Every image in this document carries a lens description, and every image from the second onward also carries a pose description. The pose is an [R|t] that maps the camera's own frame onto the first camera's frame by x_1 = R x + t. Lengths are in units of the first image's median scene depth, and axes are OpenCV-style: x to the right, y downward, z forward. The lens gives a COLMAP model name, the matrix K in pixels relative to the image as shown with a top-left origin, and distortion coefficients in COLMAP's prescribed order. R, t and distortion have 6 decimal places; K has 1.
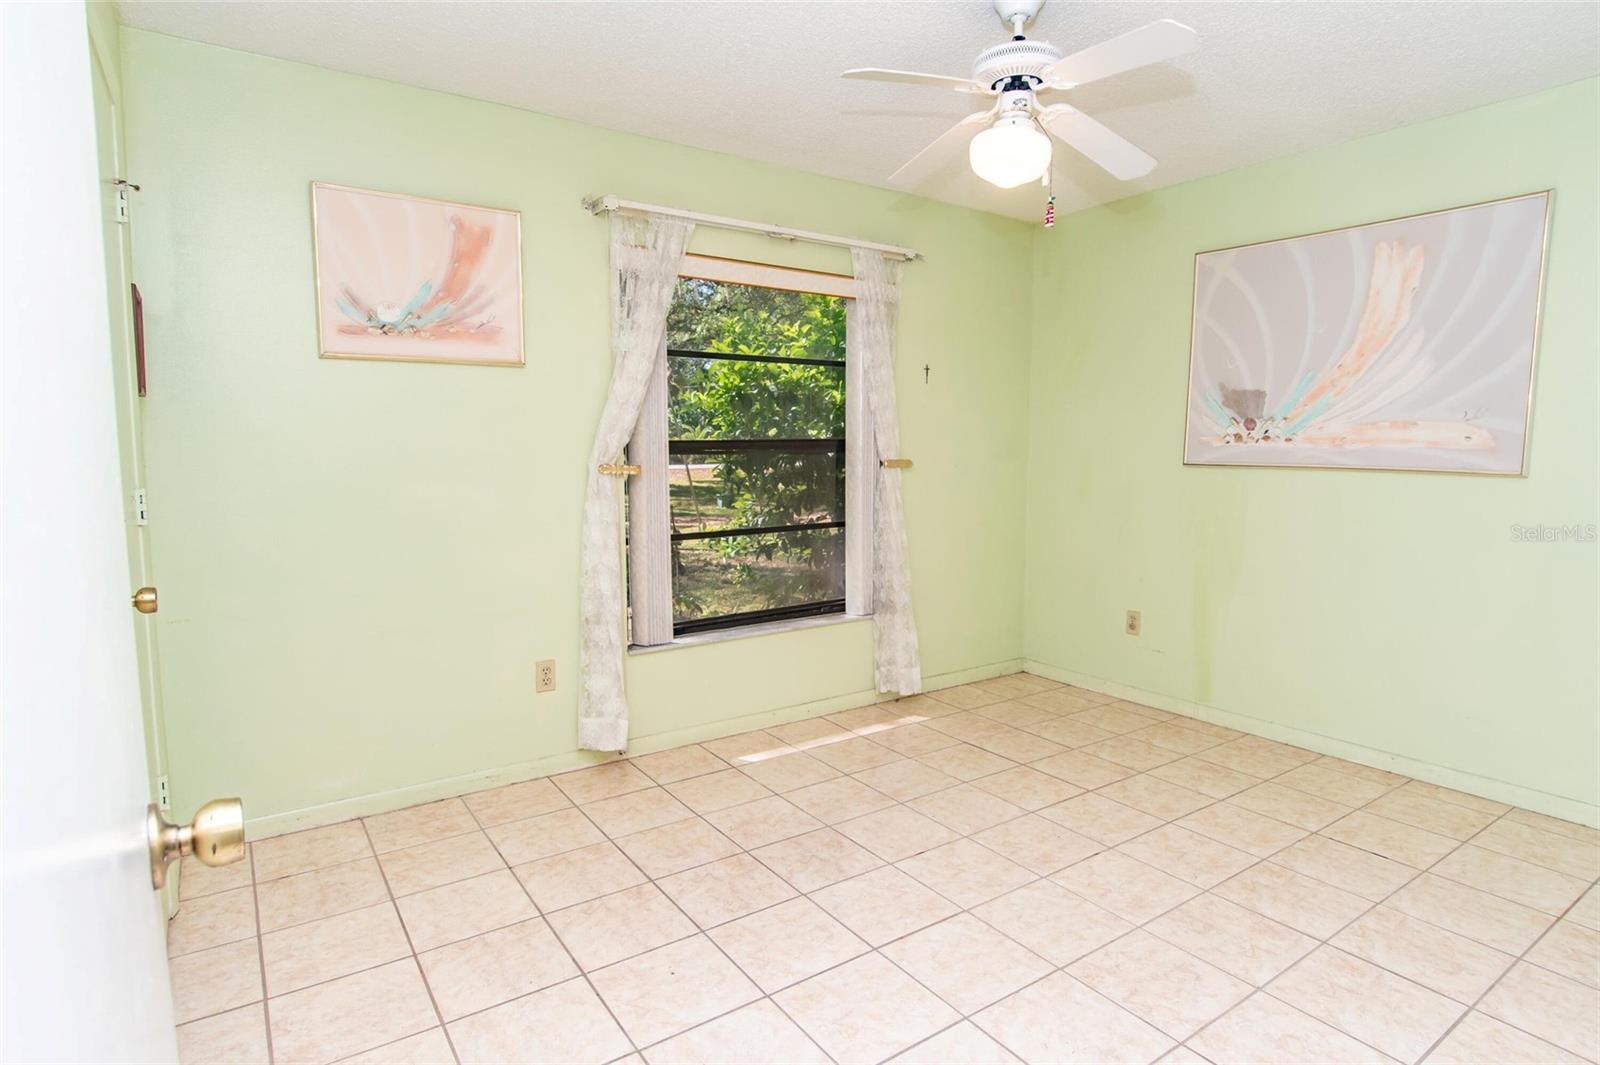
lens RADIAL K [[853.3, 0, 798.4], [0, 853.3, 526.3], [0, 0, 1]] dist [0.006262, -0.025597]
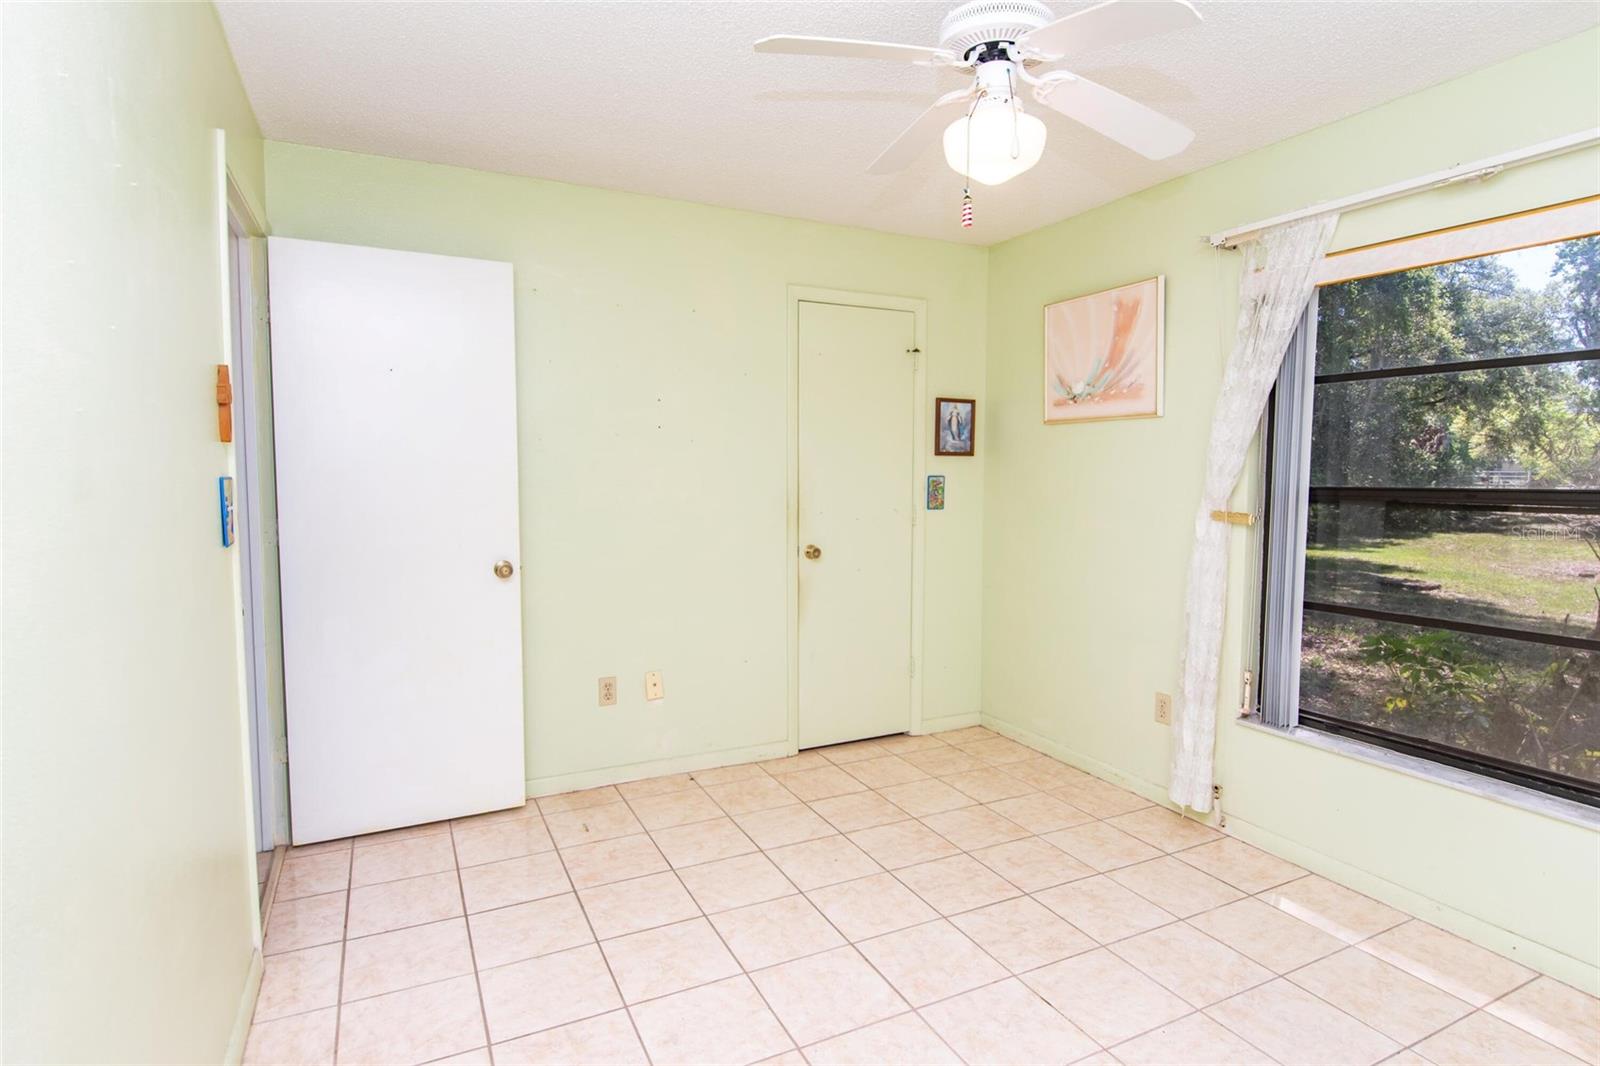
lens RADIAL K [[838.3, 0, 816.5], [0, 838.3, 527.6], [0, 0, 1]] dist [0.006915, -0.020736]
pose [[-0.133886, 0.072812, -0.988318, 0.845349], [-0.095957, 0.991658, 0.086057, -0.102816], [0.986340, 0.106358, -0.125782, 0.760332]]
